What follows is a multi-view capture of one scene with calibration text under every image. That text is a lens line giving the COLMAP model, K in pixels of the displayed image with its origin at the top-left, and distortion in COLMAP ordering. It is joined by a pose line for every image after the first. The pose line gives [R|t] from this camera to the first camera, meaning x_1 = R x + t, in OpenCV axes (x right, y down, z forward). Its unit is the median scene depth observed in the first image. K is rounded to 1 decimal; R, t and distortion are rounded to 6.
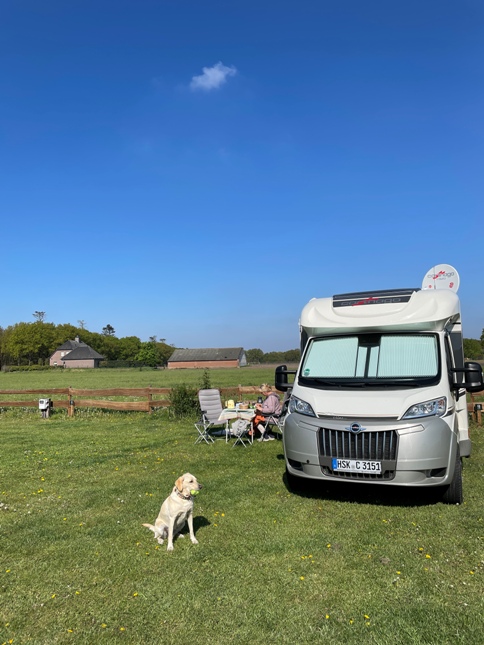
lens RADIAL K [[471.2, 0, 242.0], [0, 471.2, 322.5], [0, 0, 1]] dist [0.035170, -0.056944]
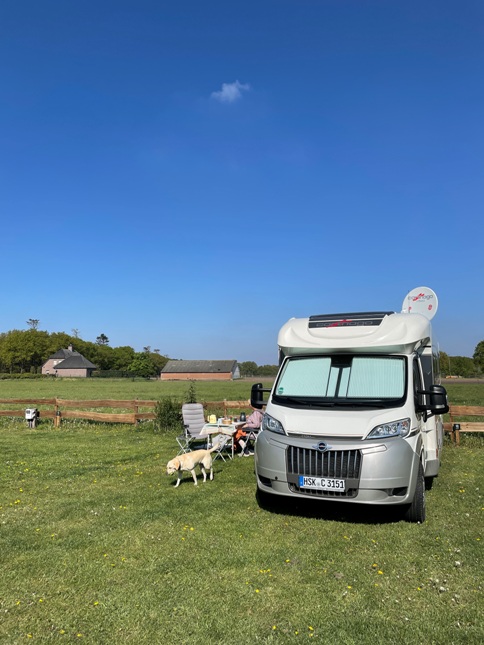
lens RADIAL K [[471.2, 0, 242.0], [0, 471.2, 322.5], [0, 0, 1]] dist [0.035170, -0.056944]
pose [[0.999662, 0.023922, 0.010209, 0.042340], [-0.023645, 0.999370, -0.026459, -0.016044], [-0.010836, 0.026208, 0.999598, -0.039406]]
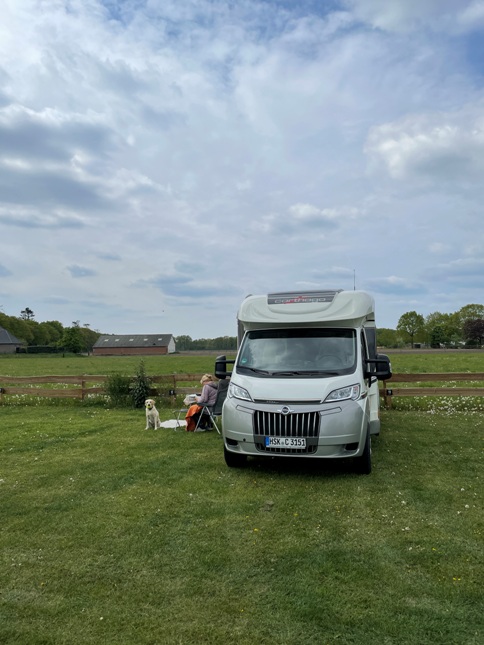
lens RADIAL K [[472.6, 0, 240.1], [0, 472.6, 312.7], [0, 0, 1]] dist [0.054713, -0.059138]
pose [[0.989224, 0.021442, 0.144835, -0.040777], [-0.022420, 0.999736, 0.005122, -0.019213], [-0.144686, -0.008314, 0.989443, -0.126800]]
